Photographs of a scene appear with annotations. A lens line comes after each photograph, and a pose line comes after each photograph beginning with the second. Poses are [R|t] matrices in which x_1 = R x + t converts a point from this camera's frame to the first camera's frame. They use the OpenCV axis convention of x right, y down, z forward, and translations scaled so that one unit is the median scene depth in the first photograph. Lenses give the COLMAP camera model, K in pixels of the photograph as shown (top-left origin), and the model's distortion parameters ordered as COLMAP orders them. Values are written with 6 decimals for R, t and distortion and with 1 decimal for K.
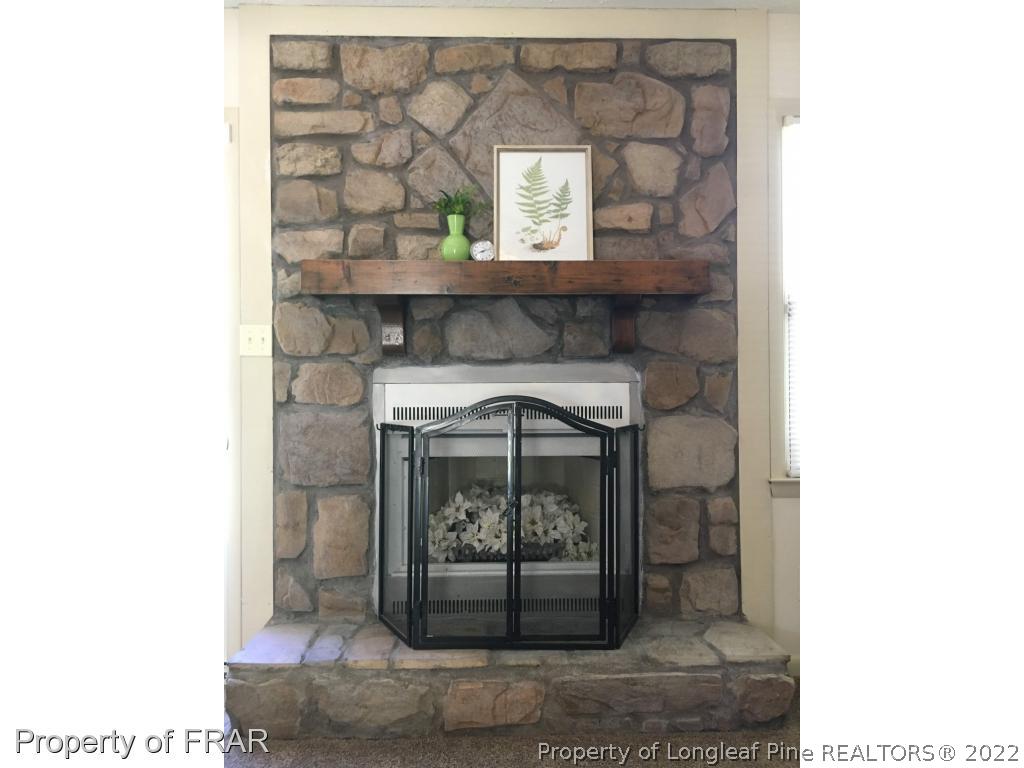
lens RADIAL K [[655.7, 0, 516.7], [0, 655.7, 385.1], [0, 0, 1]] dist [0.078282, -0.100618]
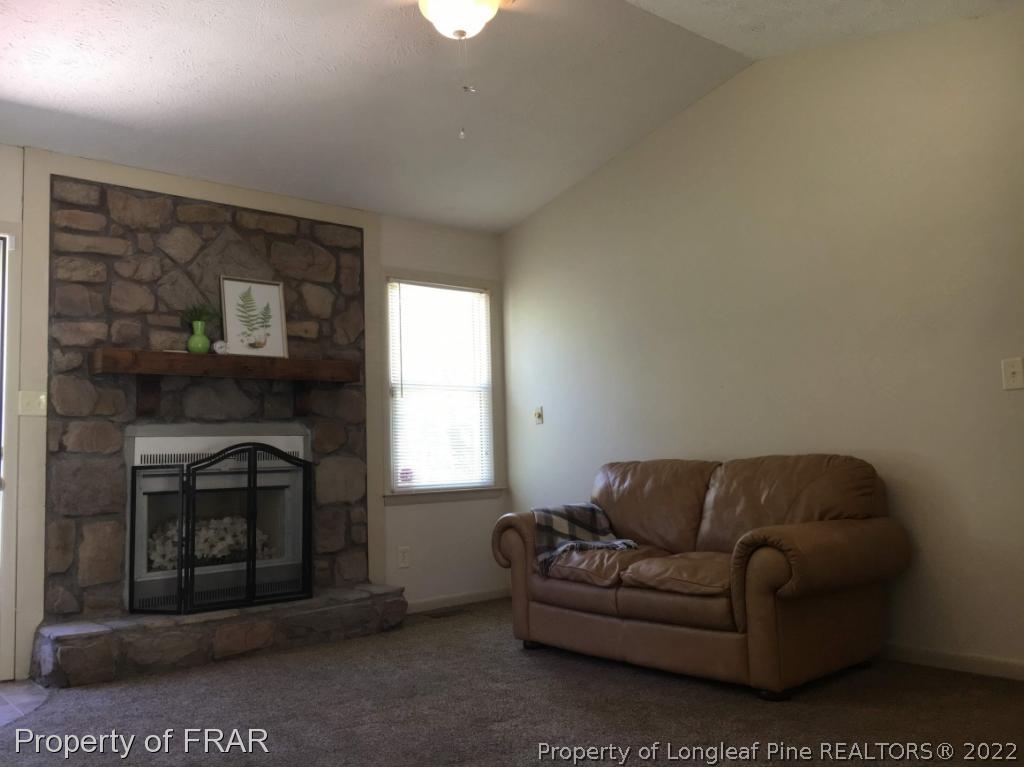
lens RADIAL K [[655.7, 0, 516.7], [0, 655.7, 385.1], [0, 0, 1]] dist [0.078282, -0.100618]
pose [[0.778154, 0.041872, 0.626676, -0.452504], [0.021053, 0.995476, -0.092656, 0.034754], [-0.627720, 0.085294, 0.773752, -0.561640]]
